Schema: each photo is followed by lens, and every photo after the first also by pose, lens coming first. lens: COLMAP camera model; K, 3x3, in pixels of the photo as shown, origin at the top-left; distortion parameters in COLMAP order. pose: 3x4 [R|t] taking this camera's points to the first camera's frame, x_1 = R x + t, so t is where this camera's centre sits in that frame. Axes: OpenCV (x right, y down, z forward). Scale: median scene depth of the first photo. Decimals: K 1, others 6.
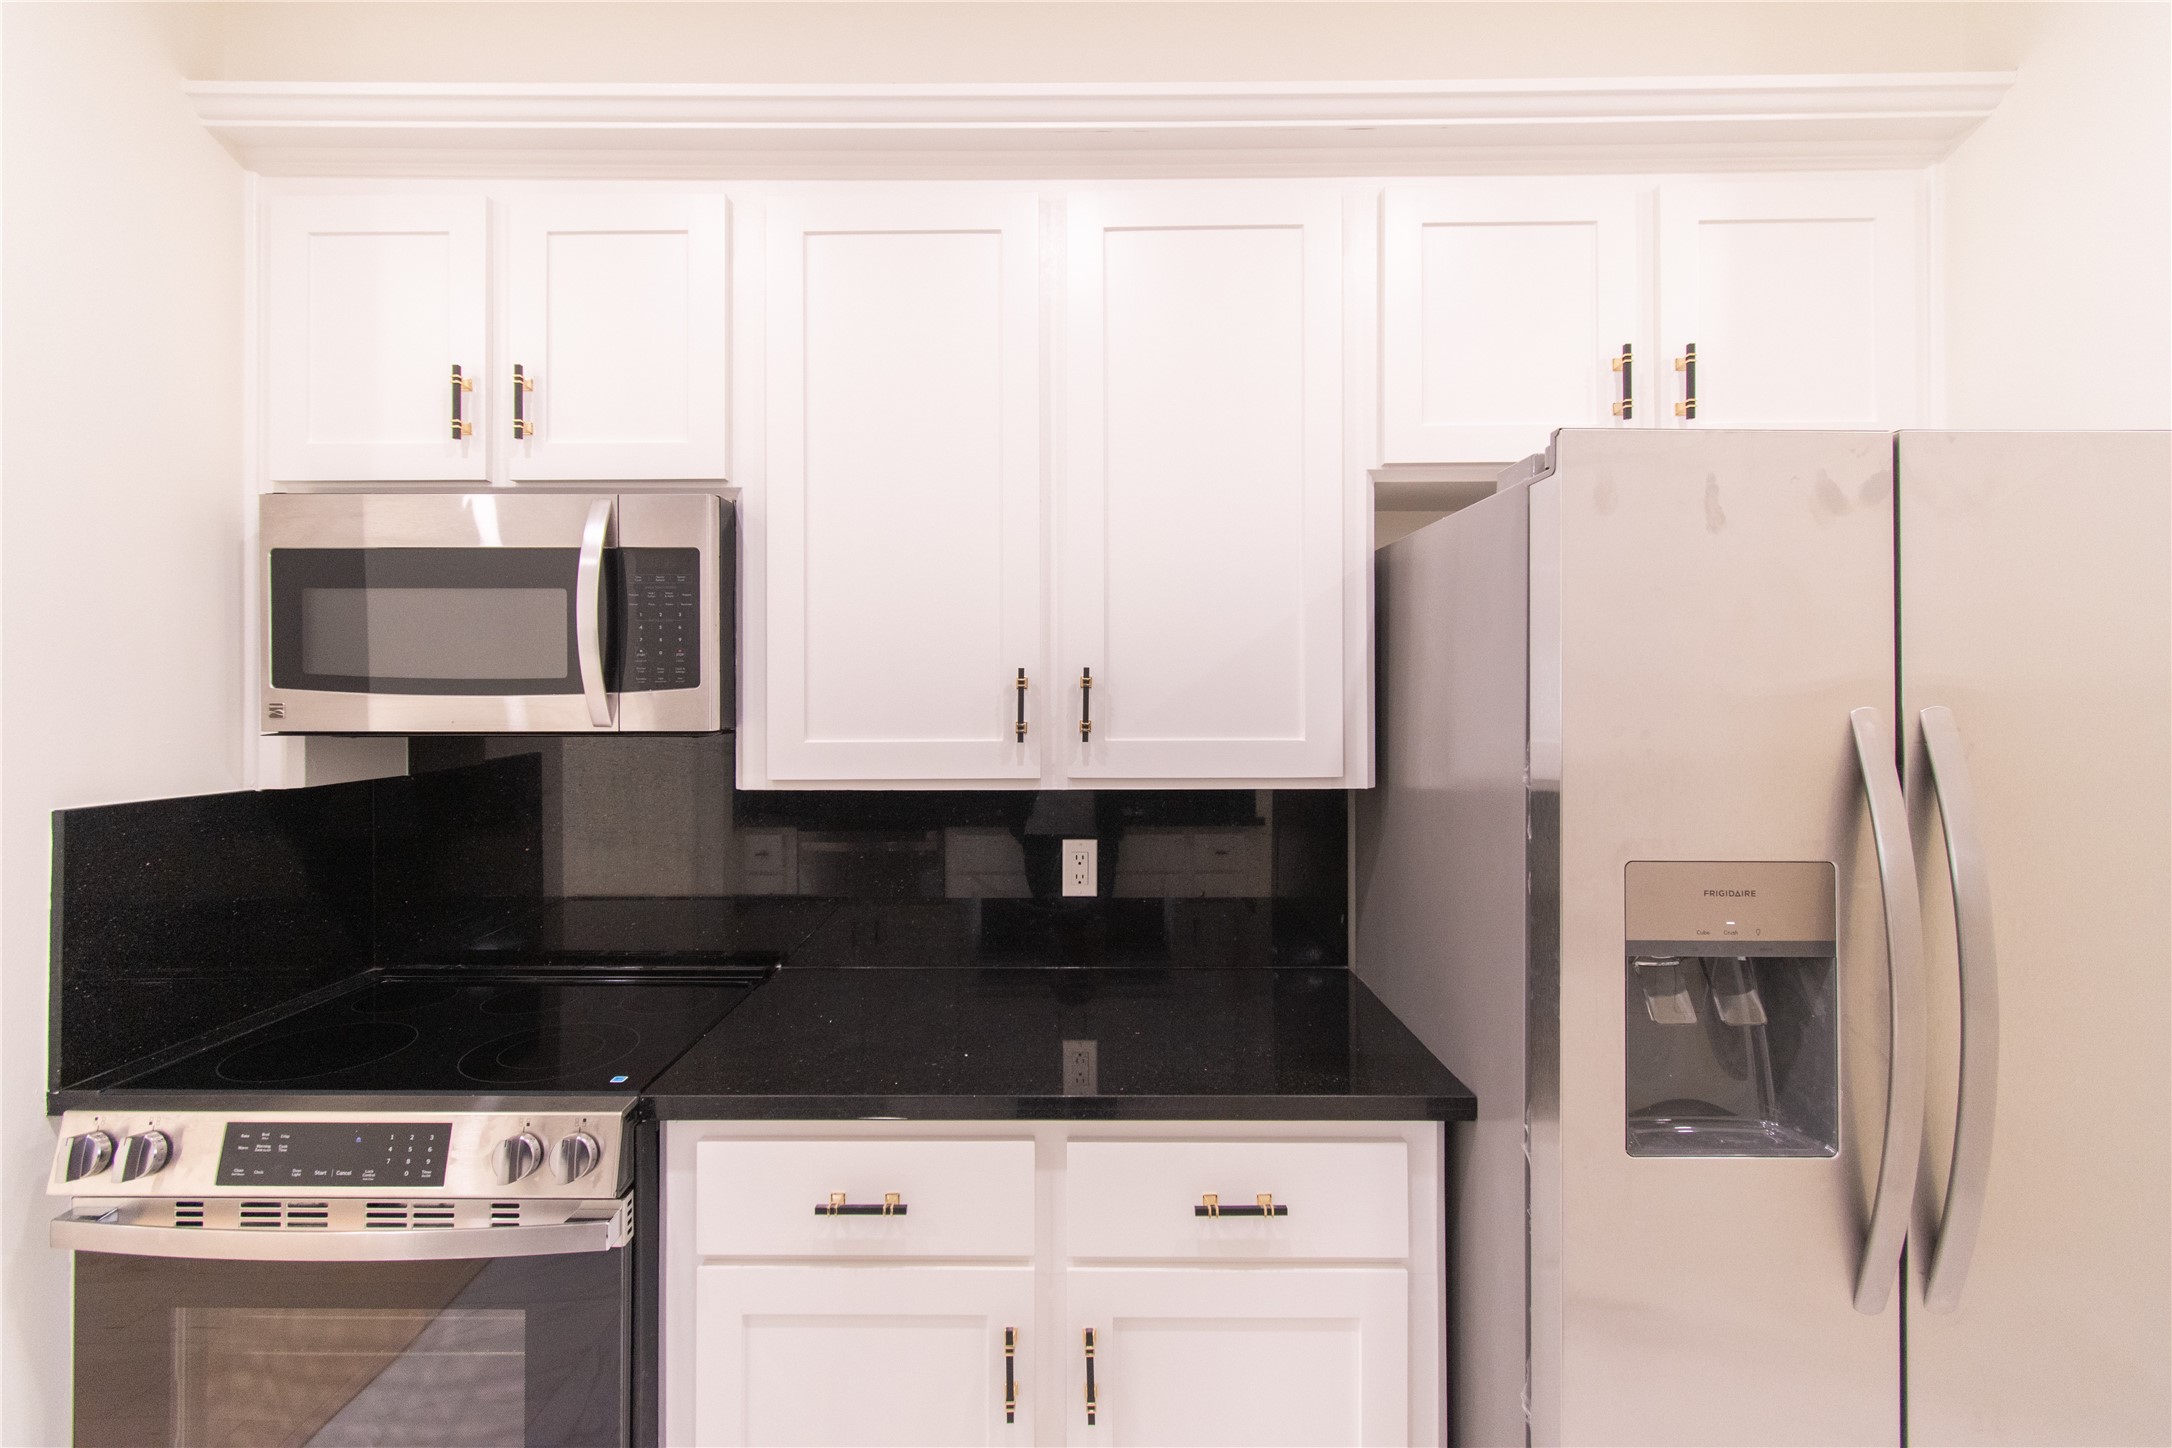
lens RADIAL K [[937.3, 0, 1045.8], [0, 937.3, 699.2], [0, 0, 1]] dist [0.000758, -0.000255]
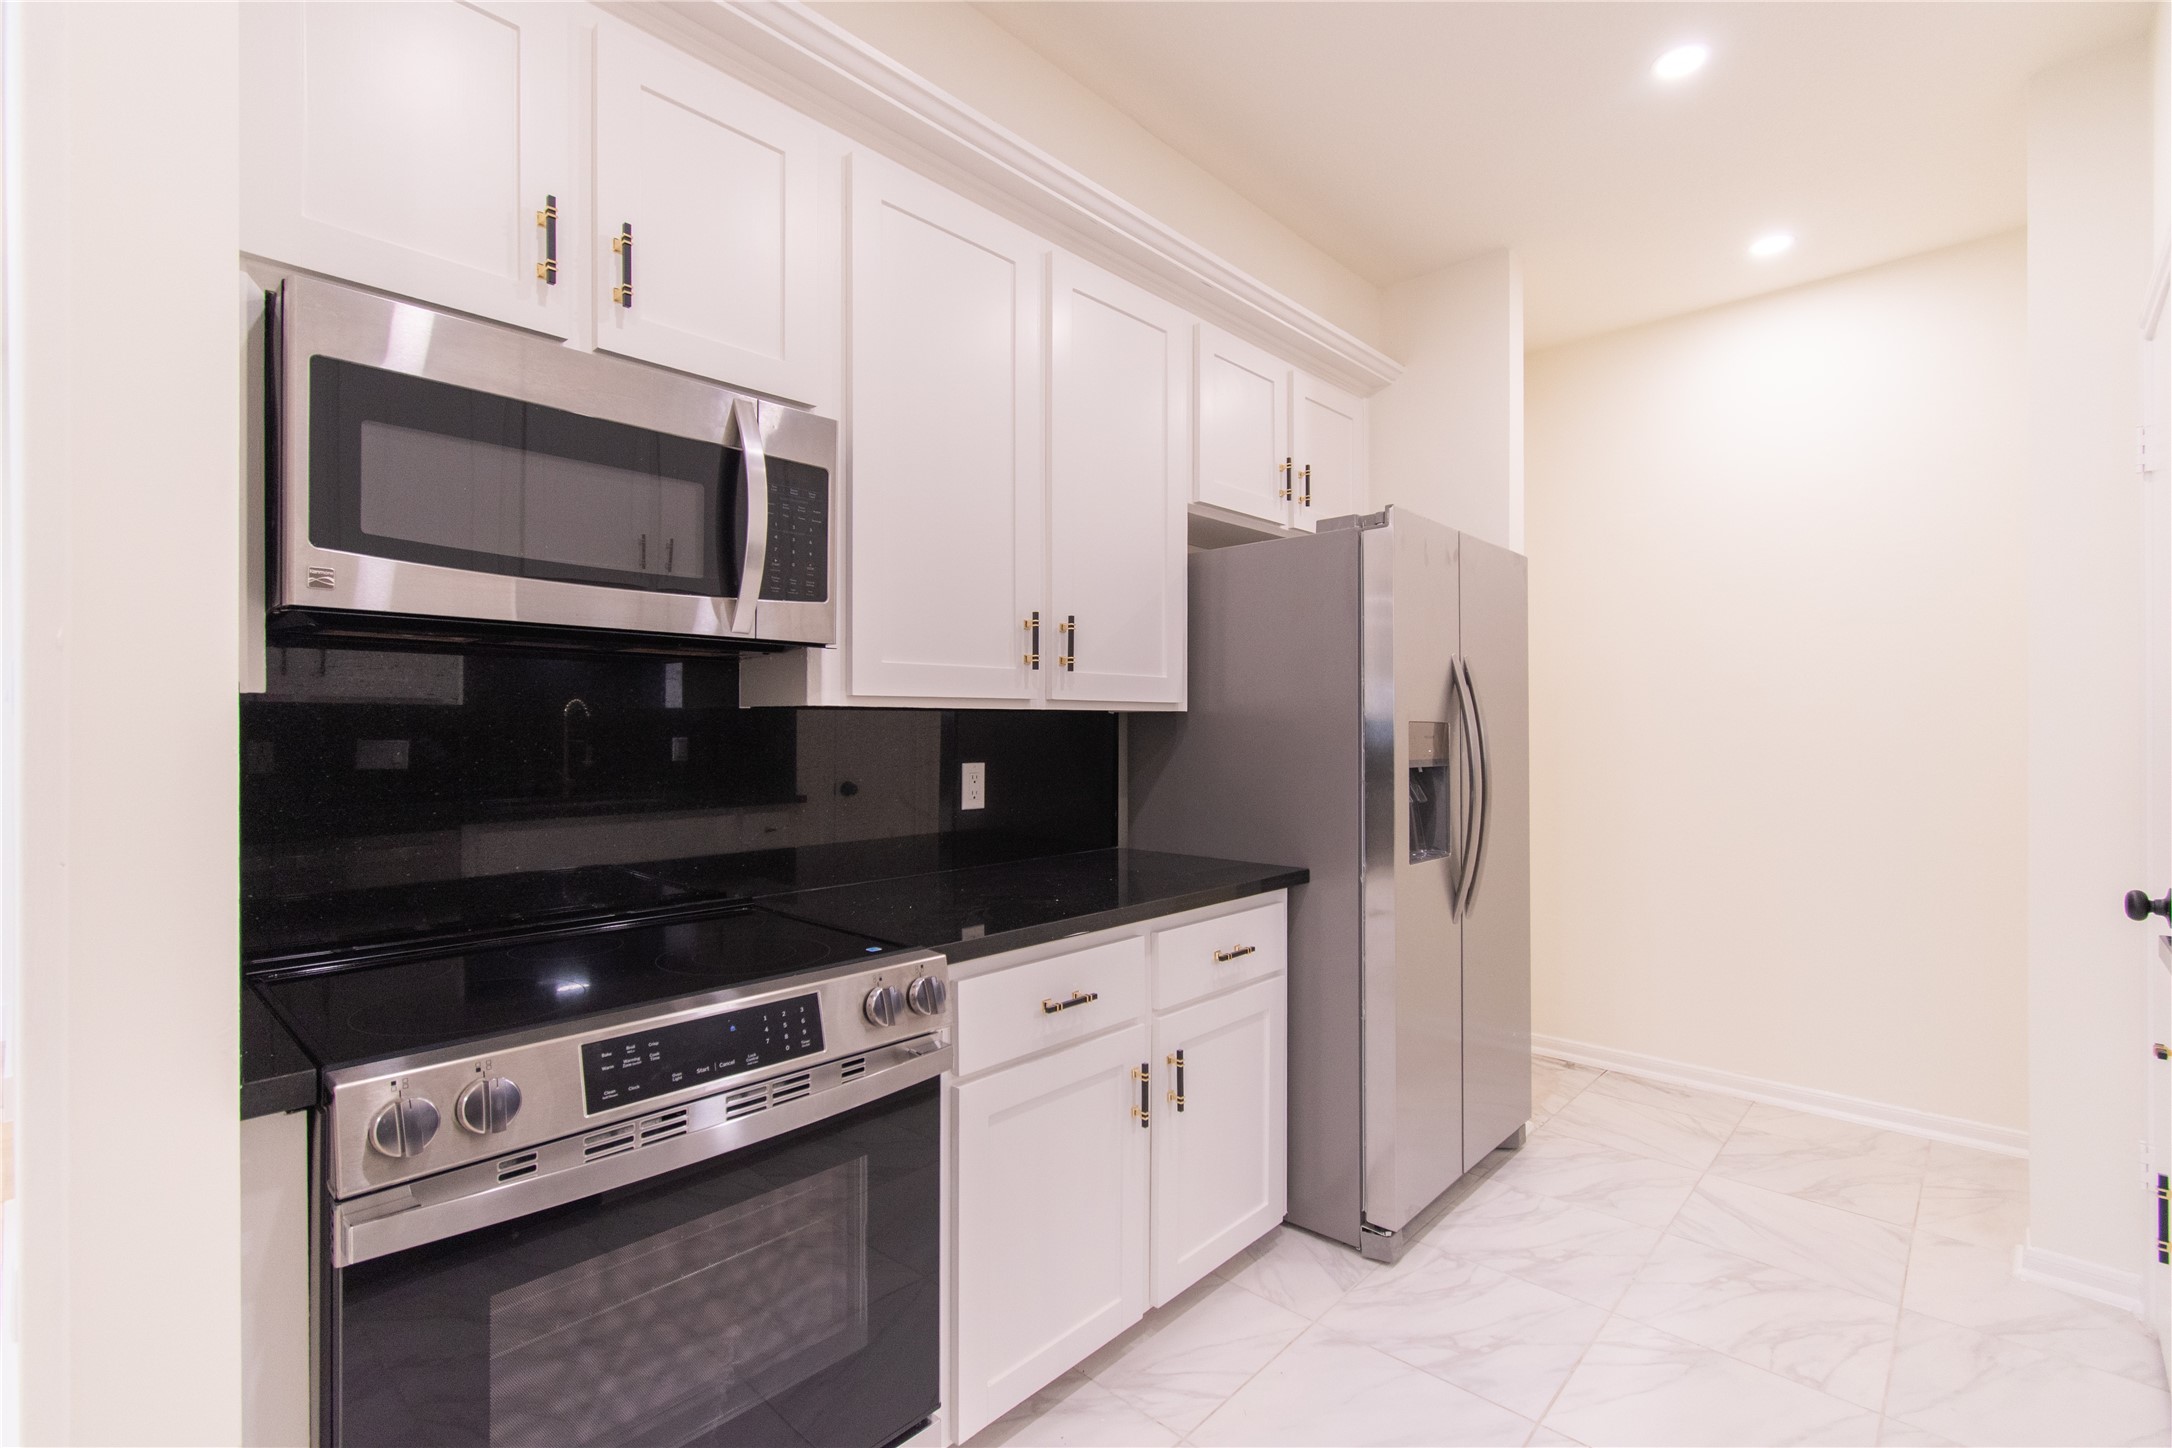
lens RADIAL K [[976.3, 0, 1081.0], [0, 976.3, 731.5], [0, 0, 1]] dist [0.001134, 0.000031]
pose [[0.678306, 0.000451, 0.734779, -0.982506], [-0.005555, 0.999974, 0.004513, 0.126047], [-0.734758, -0.007143, 0.678292, 0.045925]]
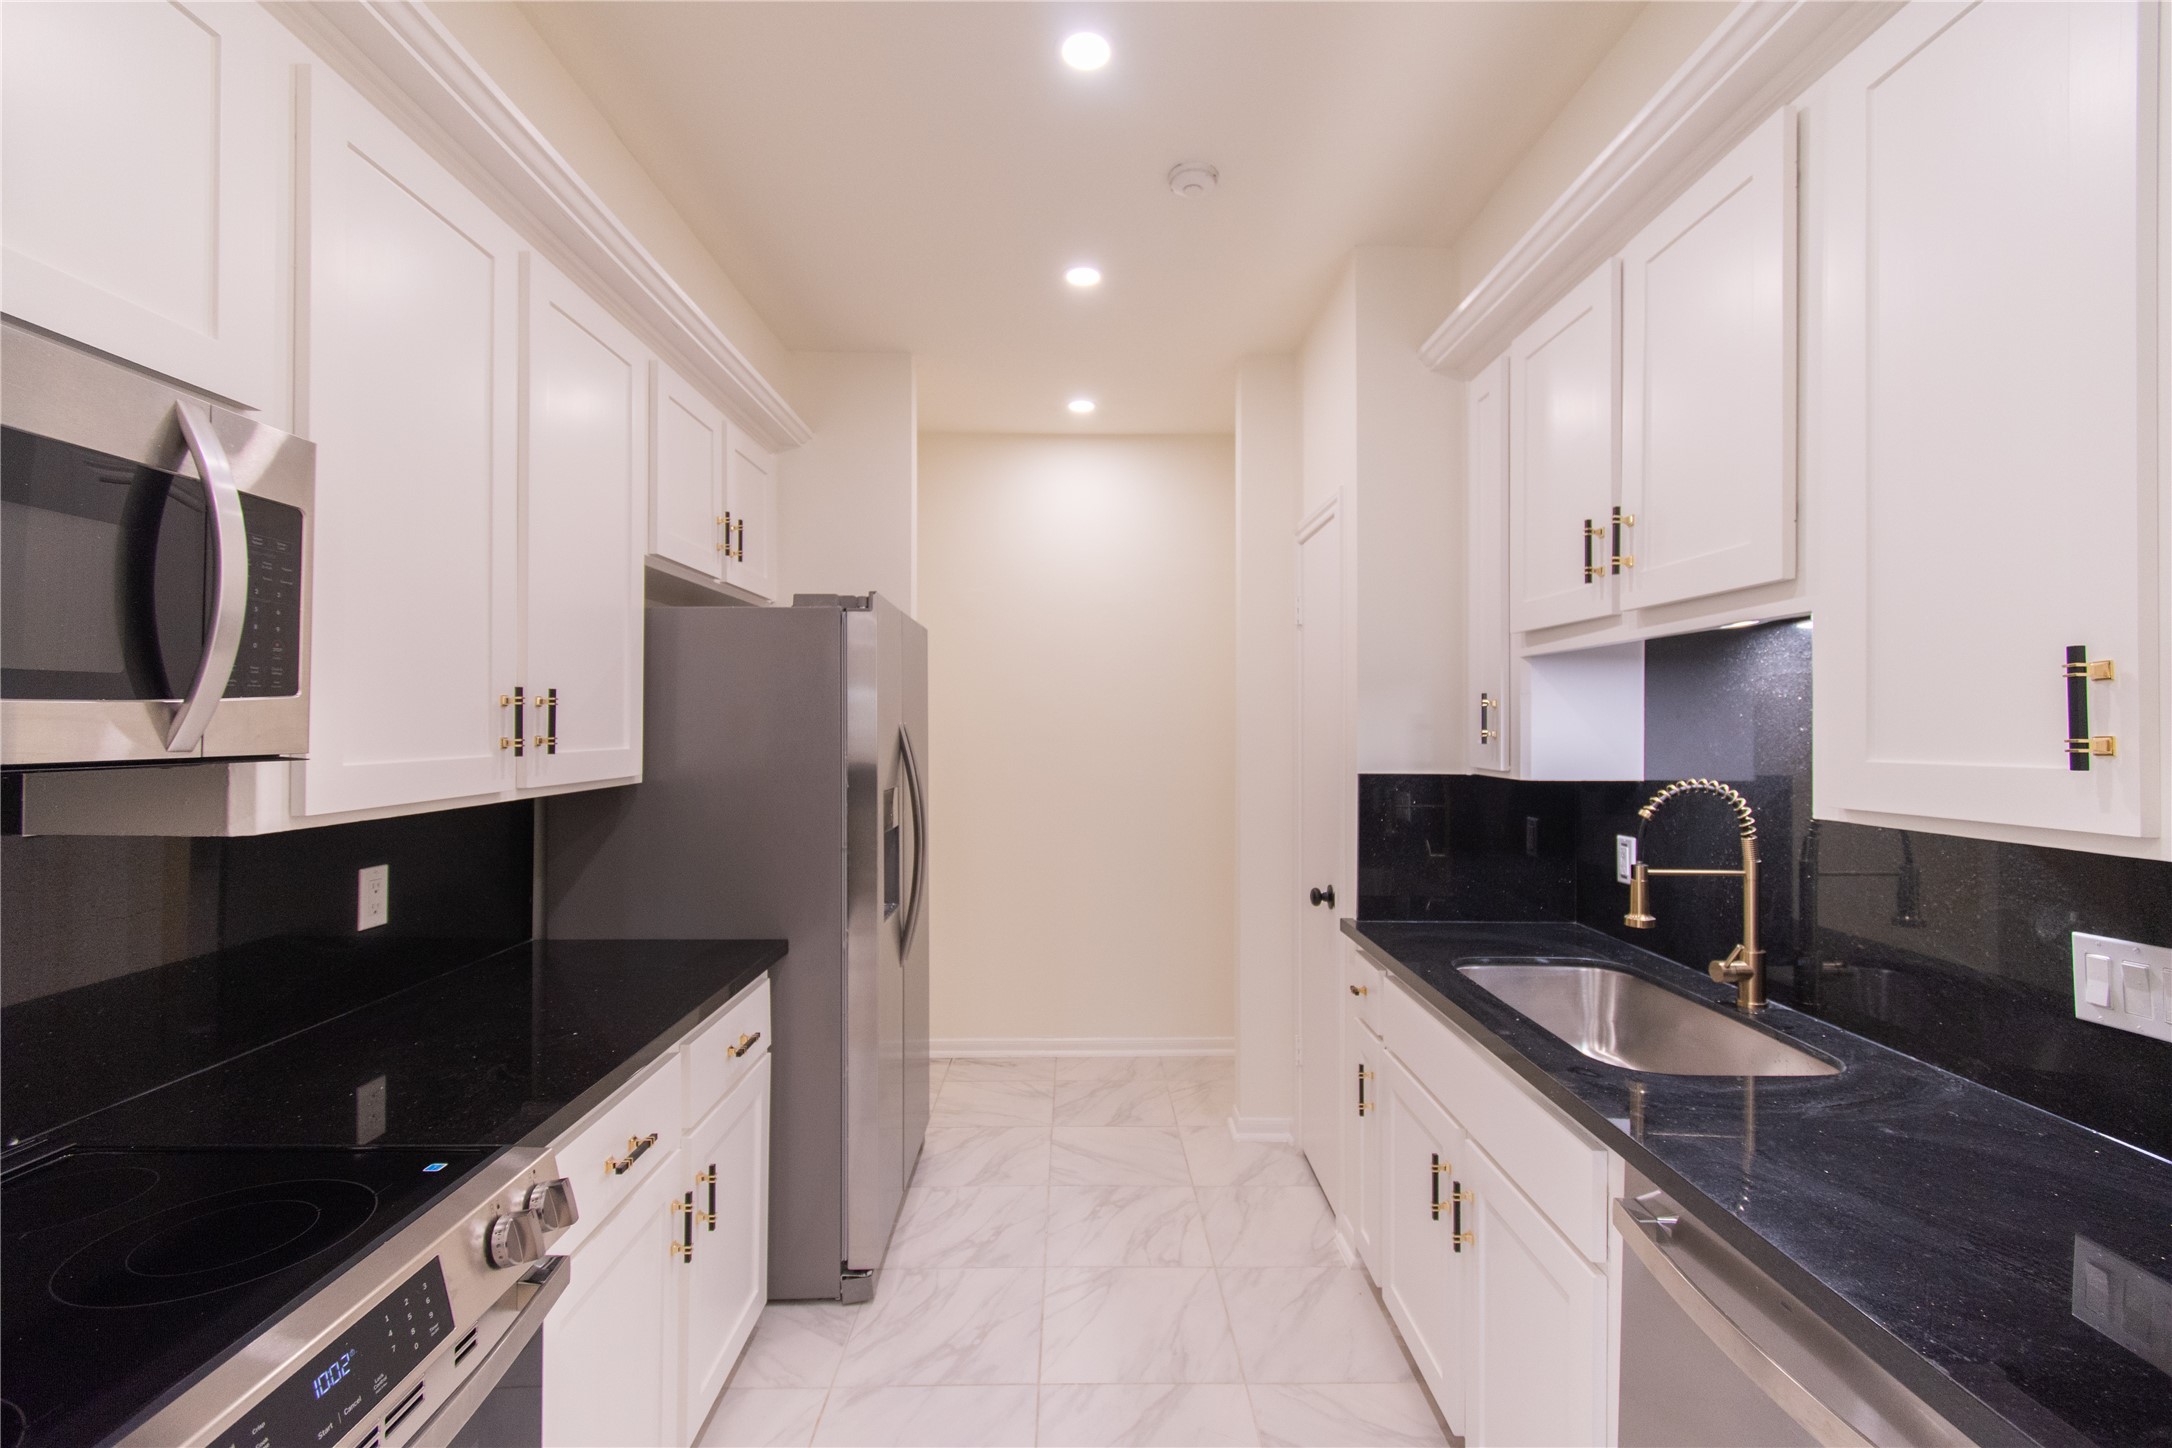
lens RADIAL K [[976.0, 0, 1086.0], [0, 976.0, 724.0], [0, 0, 1]] dist [0.005743, -0.000267]
pose [[-0.022737, 0.003457, 0.999735, -1.168194], [-0.006809, 0.999970, -0.003613, 0.008745], [-0.999718, -0.006889, -0.022713, 0.387563]]
